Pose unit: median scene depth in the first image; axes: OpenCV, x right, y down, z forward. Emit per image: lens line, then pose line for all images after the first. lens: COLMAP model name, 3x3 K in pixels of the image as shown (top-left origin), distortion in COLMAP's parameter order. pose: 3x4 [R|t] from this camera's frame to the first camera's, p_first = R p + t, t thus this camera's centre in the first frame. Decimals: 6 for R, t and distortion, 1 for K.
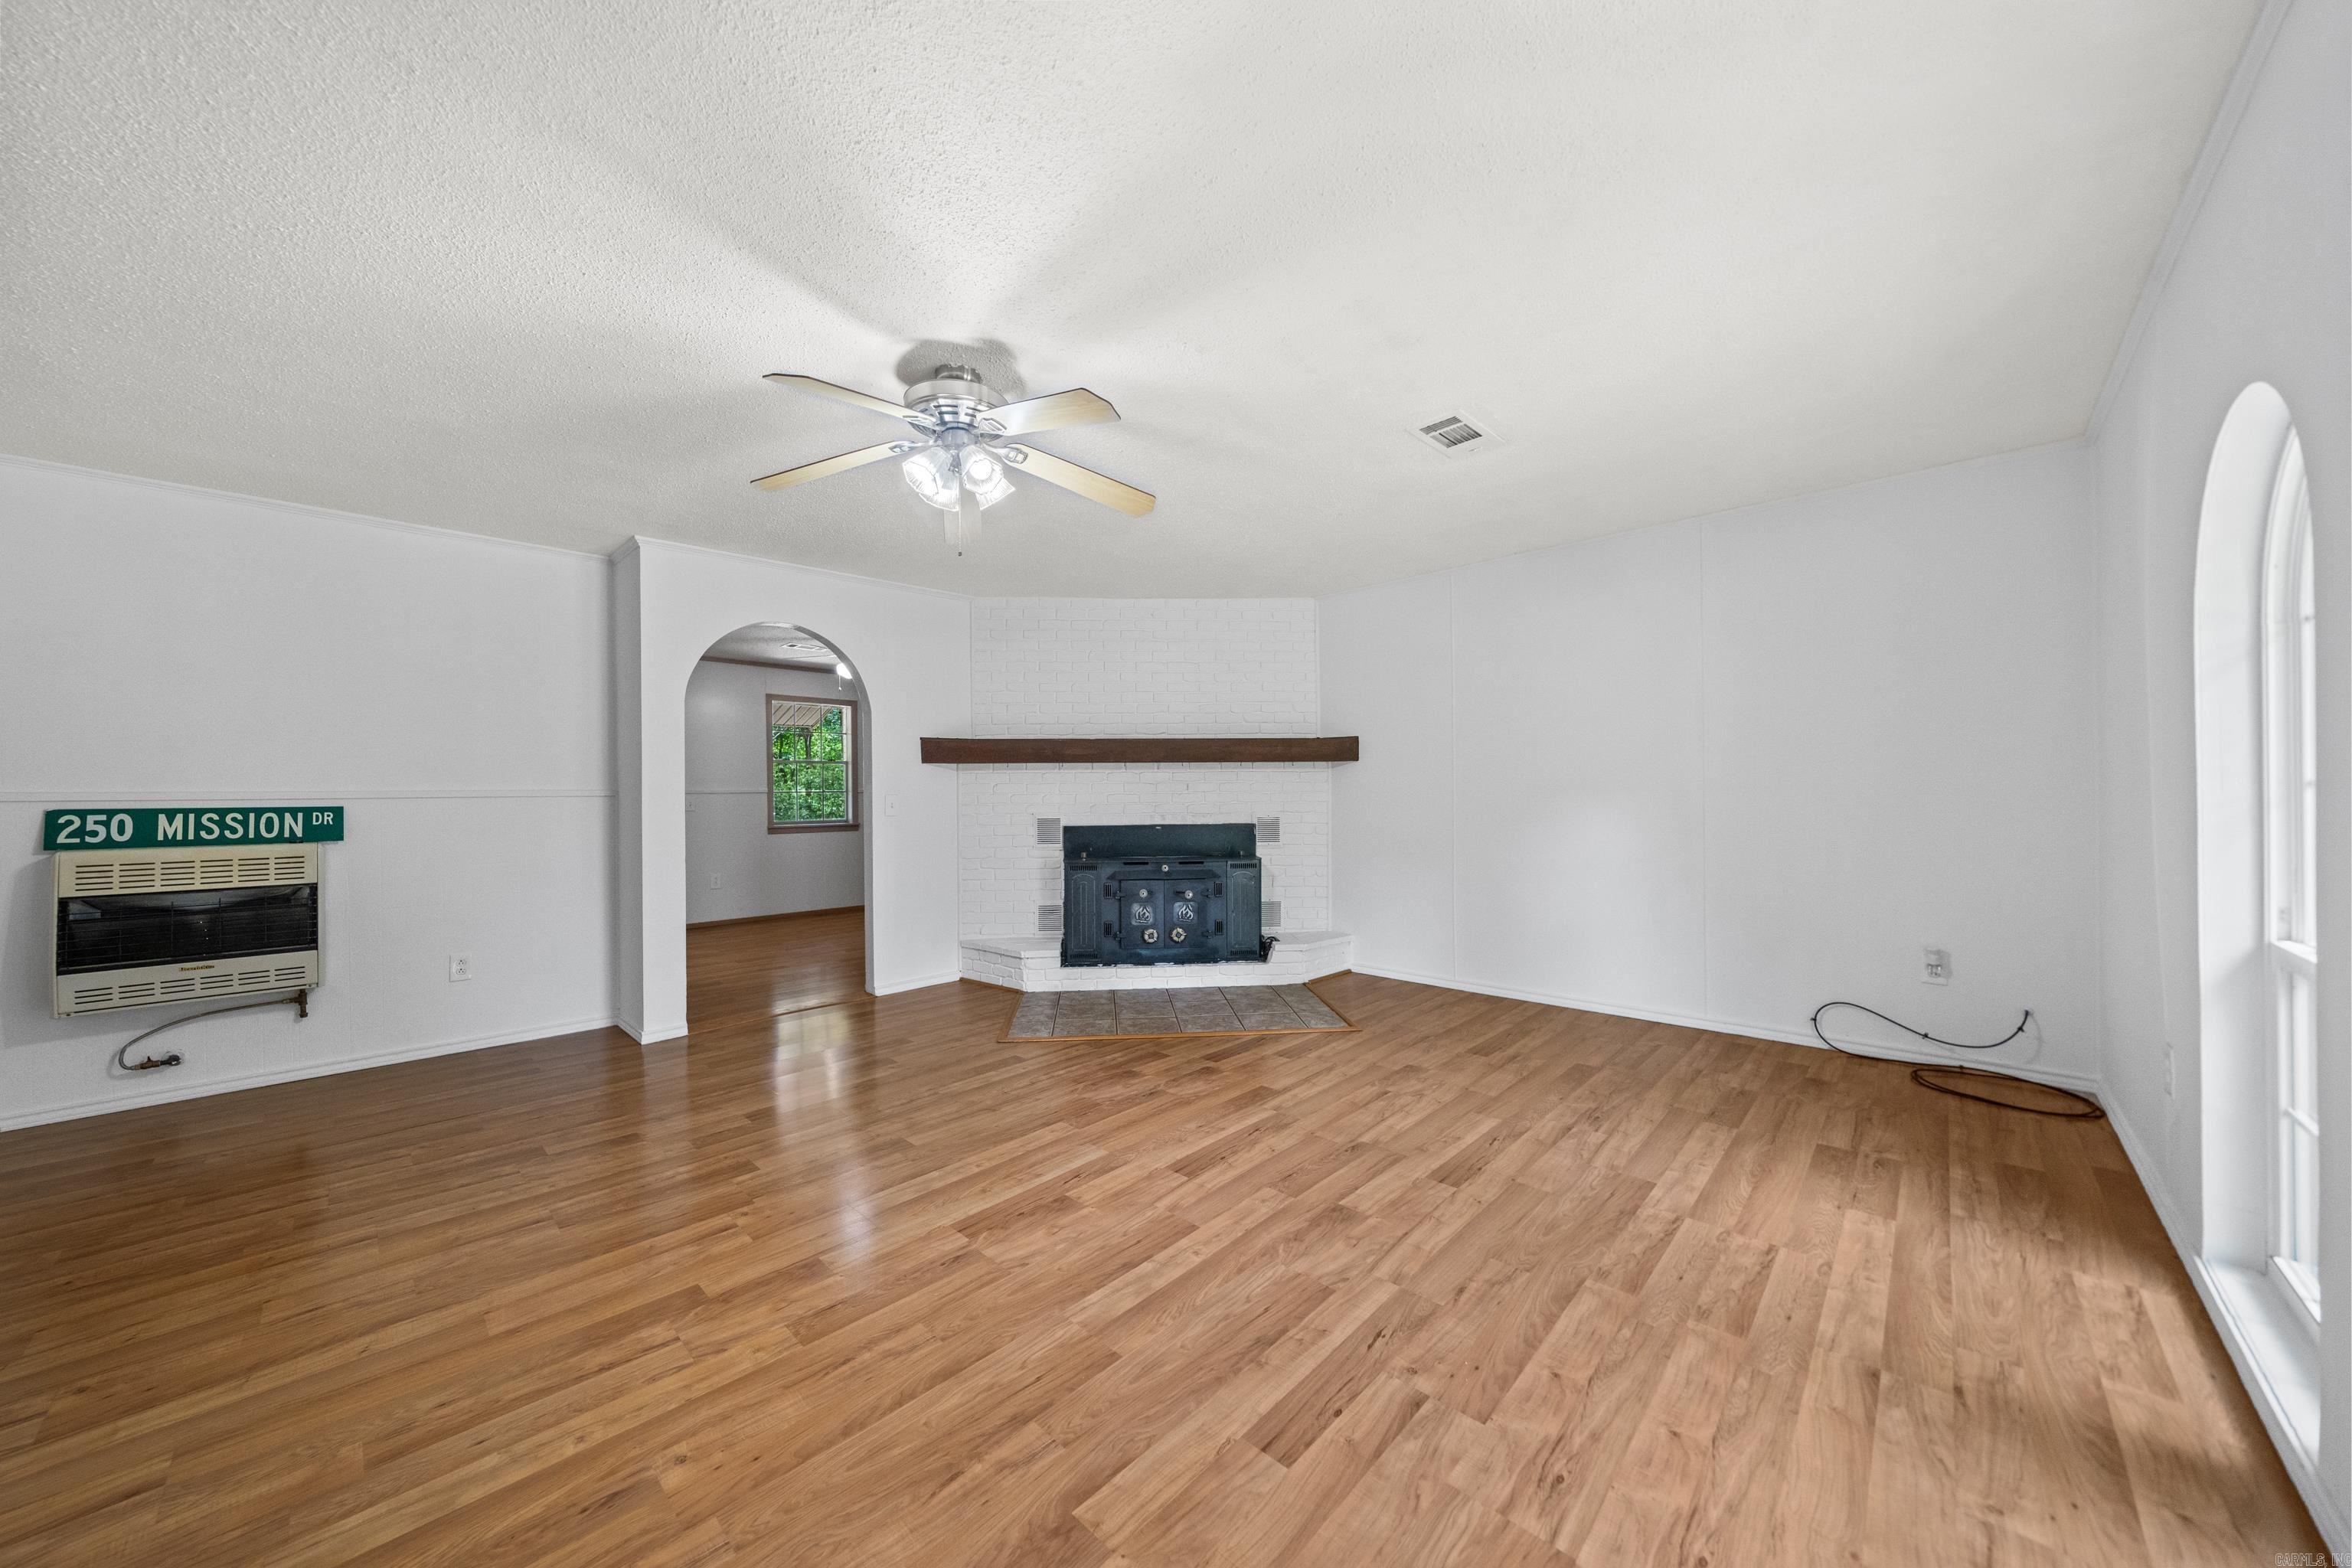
lens RADIAL K [[807.9, 0, 1171.0], [0, 807.9, 786.6], [0, 0, 1]] dist [-0.006808, -0.000055]
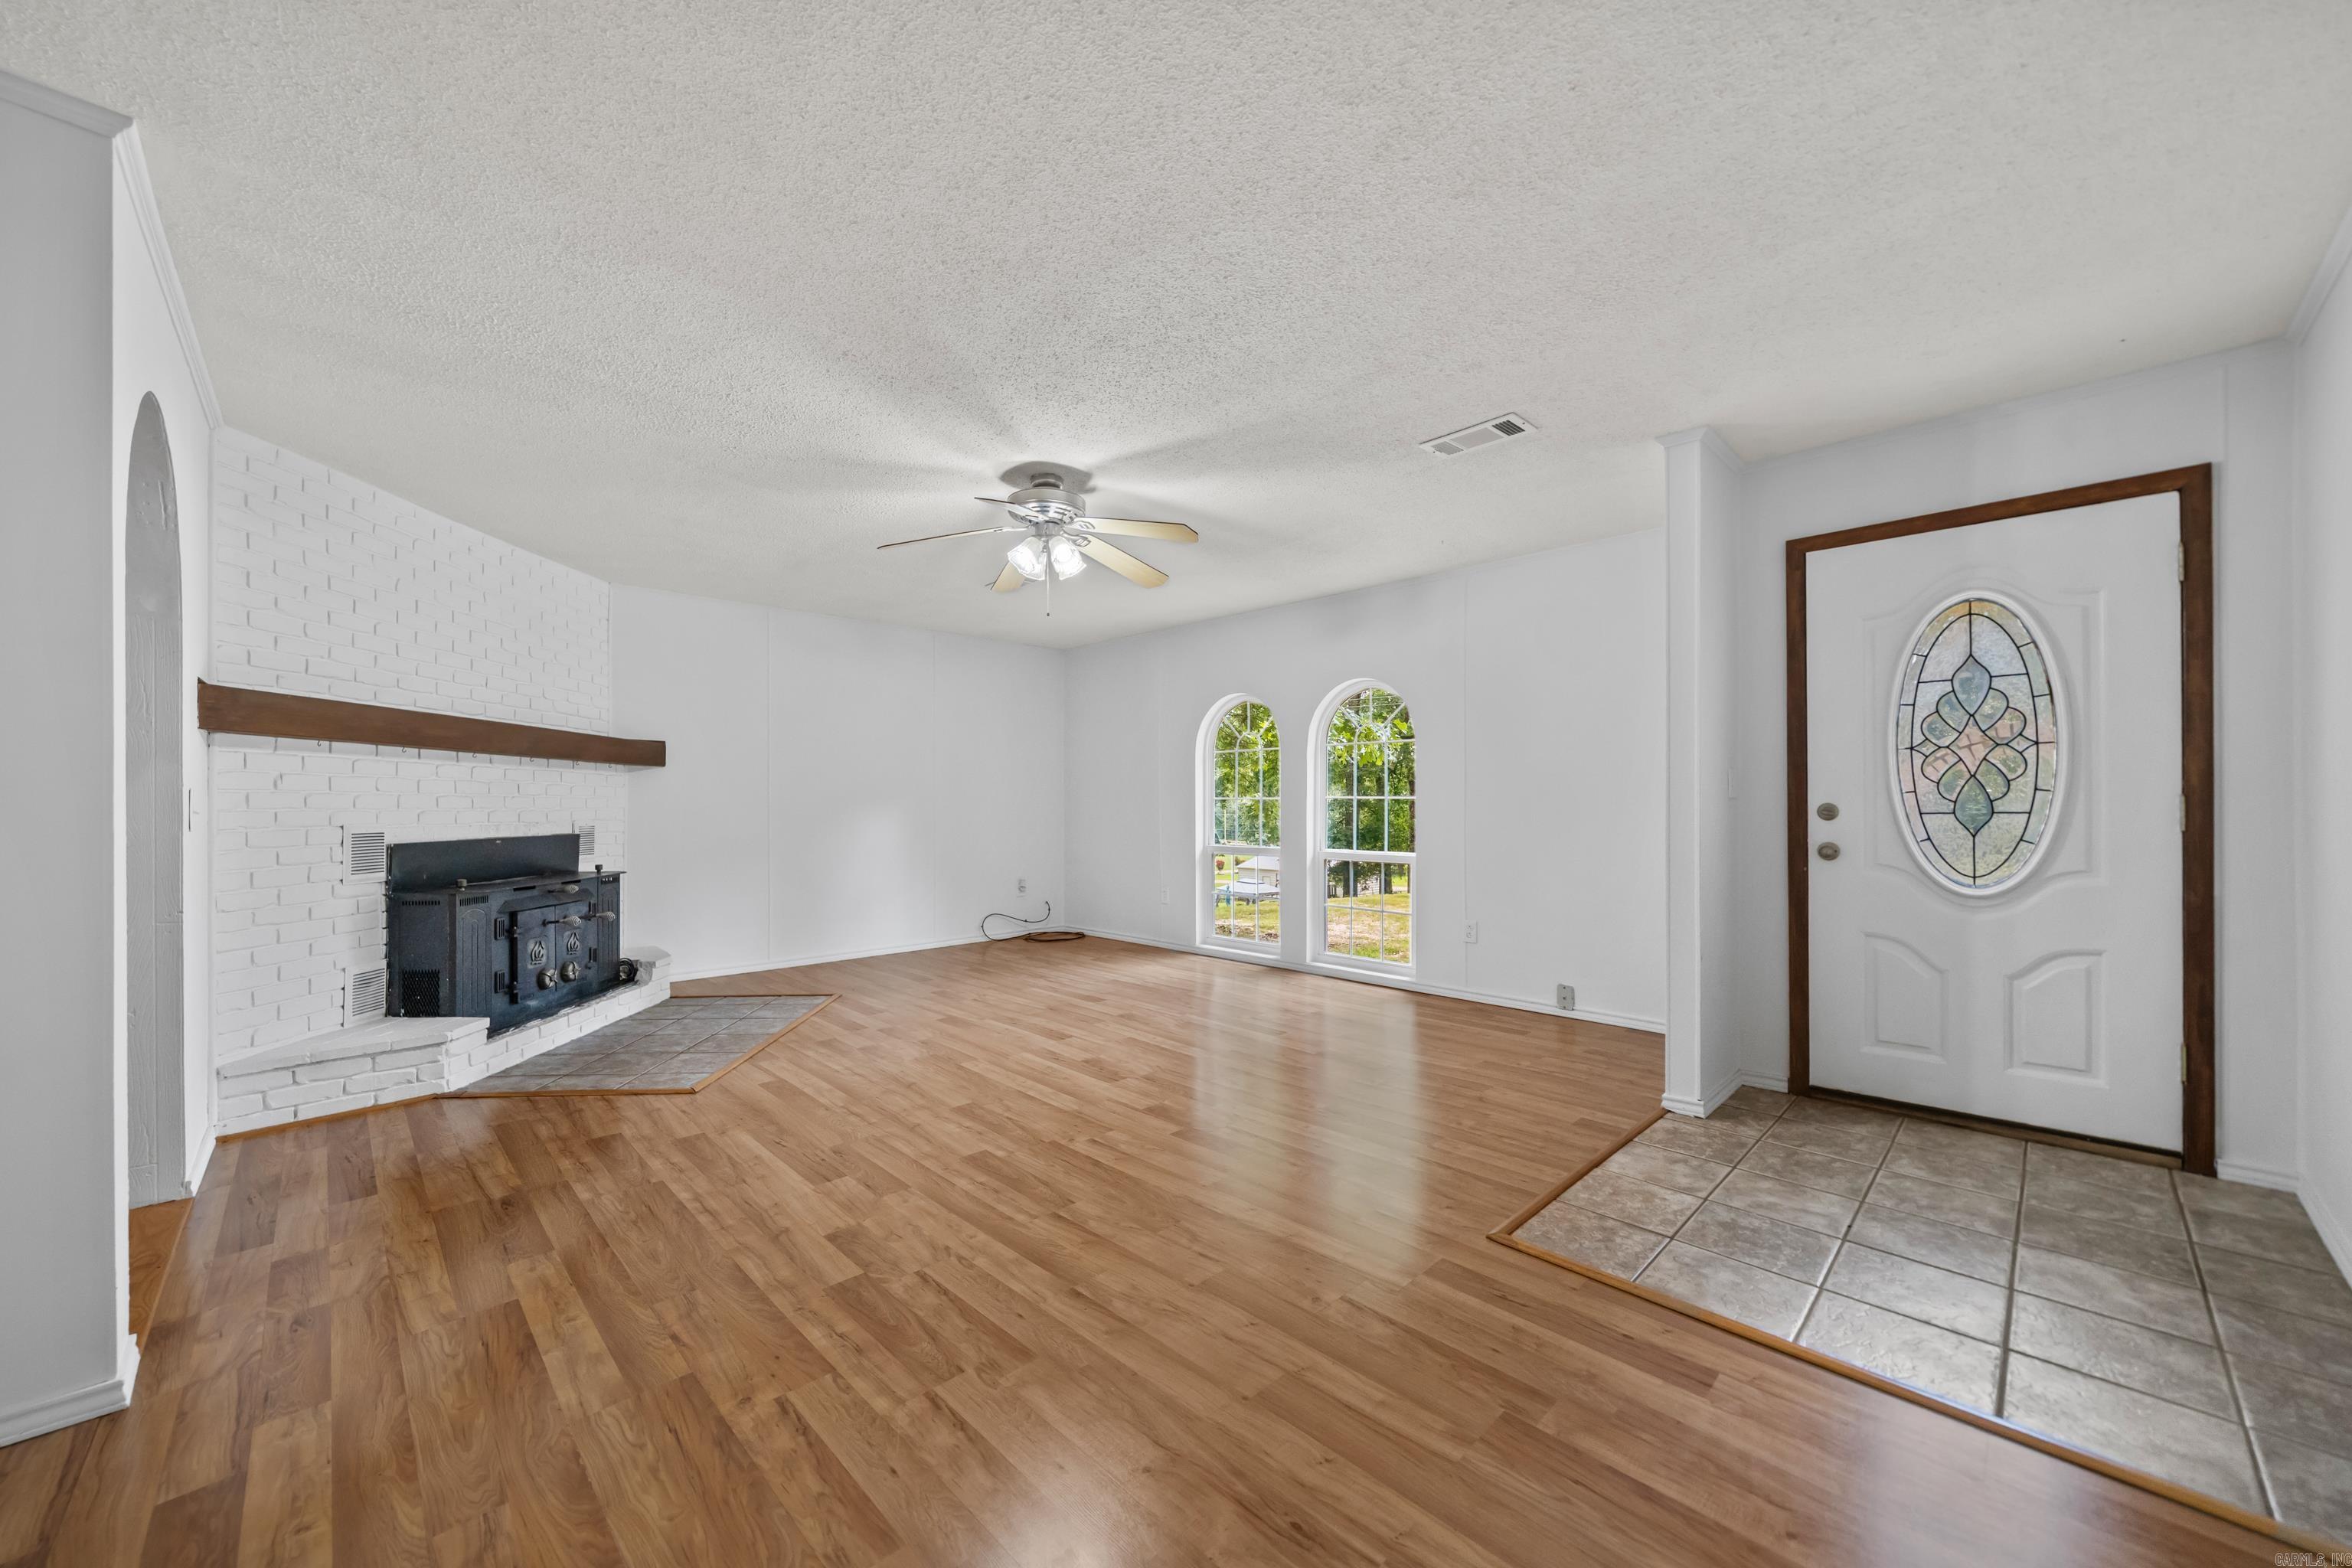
lens RADIAL K [[859.5, 0, 1168.8], [0, 859.5, 796.5], [0, 0, 1]] dist [-0.001226, -0.000027]
pose [[0.036648, 0.017757, 0.999170, -0.977345], [-0.008907, 0.999808, -0.017442, 0.021247], [-0.999289, -0.008260, 0.036799, 0.437077]]
